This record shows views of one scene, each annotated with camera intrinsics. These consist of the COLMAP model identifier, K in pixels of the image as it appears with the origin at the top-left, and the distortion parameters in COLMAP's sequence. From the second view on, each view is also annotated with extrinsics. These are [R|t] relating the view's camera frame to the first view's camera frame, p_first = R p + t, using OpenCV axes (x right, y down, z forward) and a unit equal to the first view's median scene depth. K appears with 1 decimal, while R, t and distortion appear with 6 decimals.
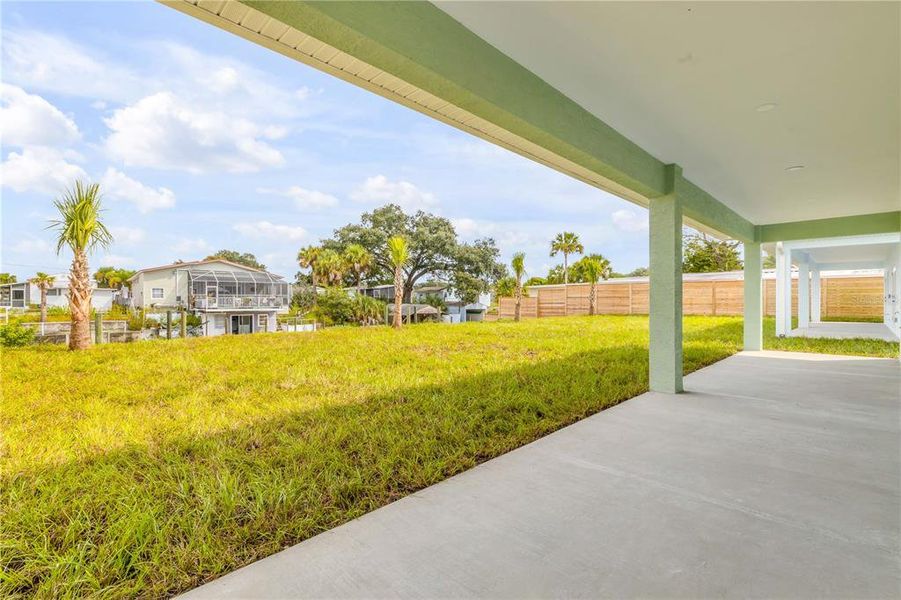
lens RADIAL K [[404.5, 0, 446.2], [0, 404.5, 295.9], [0, 0, 1]] dist [0.005301, -0.002063]
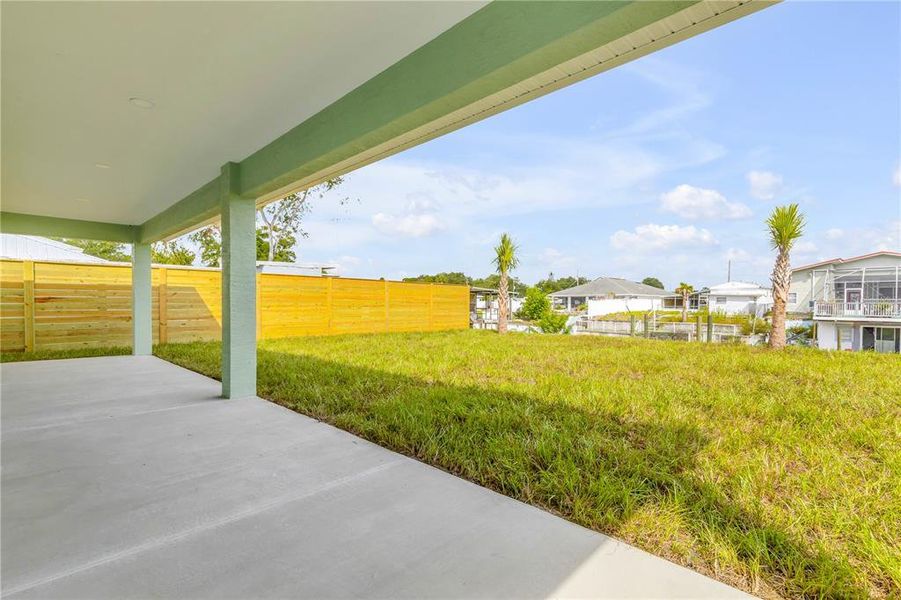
lens RADIAL K [[404.5, 0, 443.0], [0, 404.5, 300.6], [0, 0, 1]] dist [0.005301, -0.002063]
pose [[-0.011384, -0.008008, -0.999903, 0.233710], [0.002433, 0.999965, -0.008037, 0.004588], [0.999932, -0.002524, -0.011365, 0.221428]]
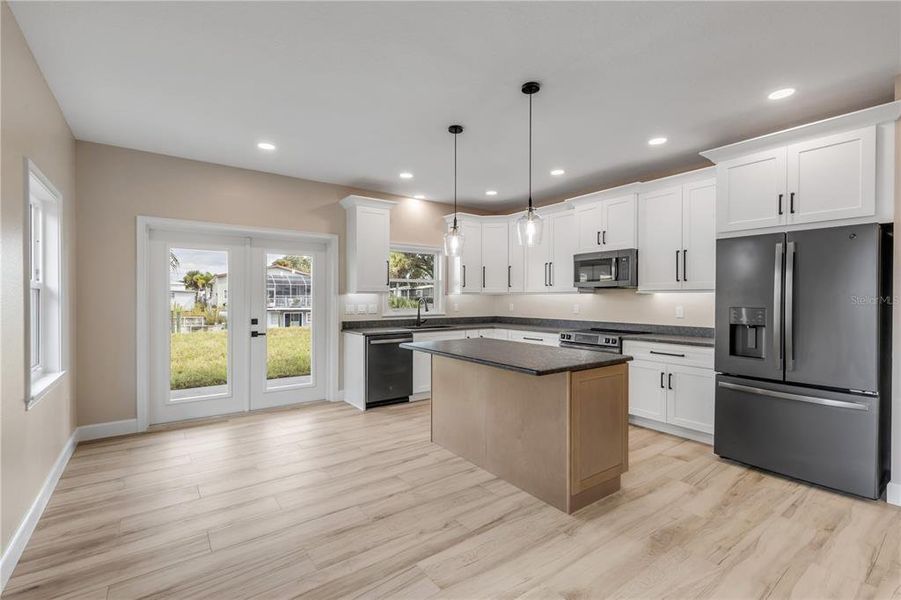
lens RADIAL K [[404.5, 0, 451.2], [0, 404.5, 299.3], [0, 0, 1]] dist [0.005301, -0.002063]
pose [[0.989954, 0.003285, -0.141352, 0.120500], [-0.001485, 0.999916, 0.012841, -0.008558], [0.141382, -0.012502, 0.989876, -0.106265]]
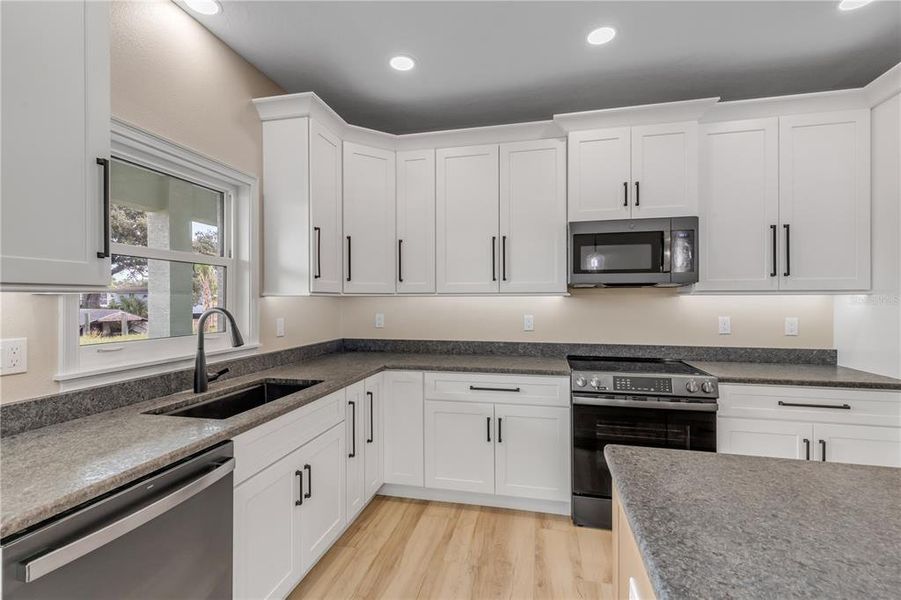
lens RADIAL K [[404.5, 0, 449.9], [0, 404.5, 300.8], [0, 0, 1]] dist [0.005301, -0.002063]
pose [[0.843071, -0.001220, 0.537801, 0.085601], [-0.004695, 0.999943, 0.009630, -0.008451], [-0.537782, -0.010644, 0.843017, -0.016202]]
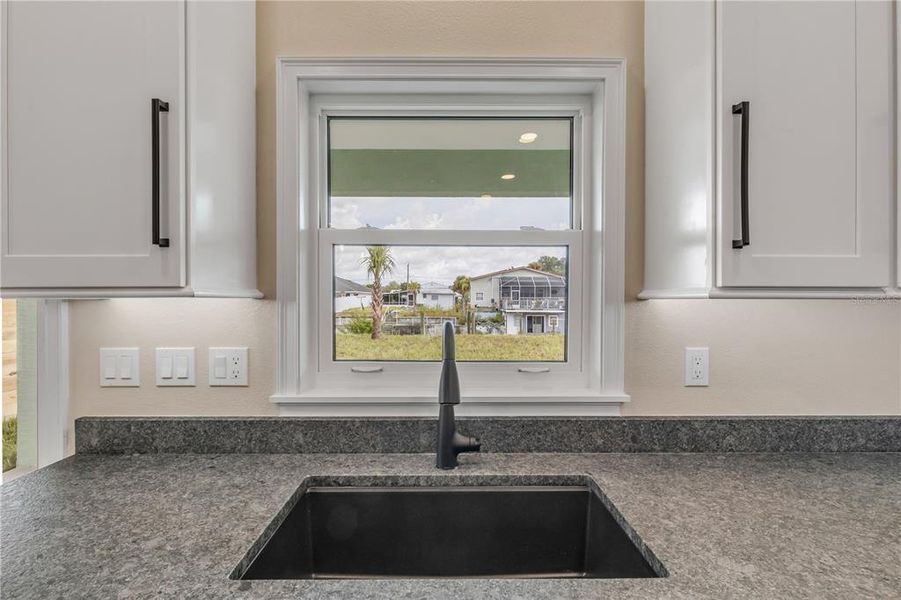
lens RADIAL K [[404.5, 0, 447.4], [0, 404.5, 300.8], [0, 0, 1]] dist [0.005301, -0.002063]
pose [[0.715281, 0.005233, -0.698818, 0.107318], [0.004394, 0.999919, 0.011985, -0.008689], [0.698823, -0.011643, 0.715200, 0.022933]]
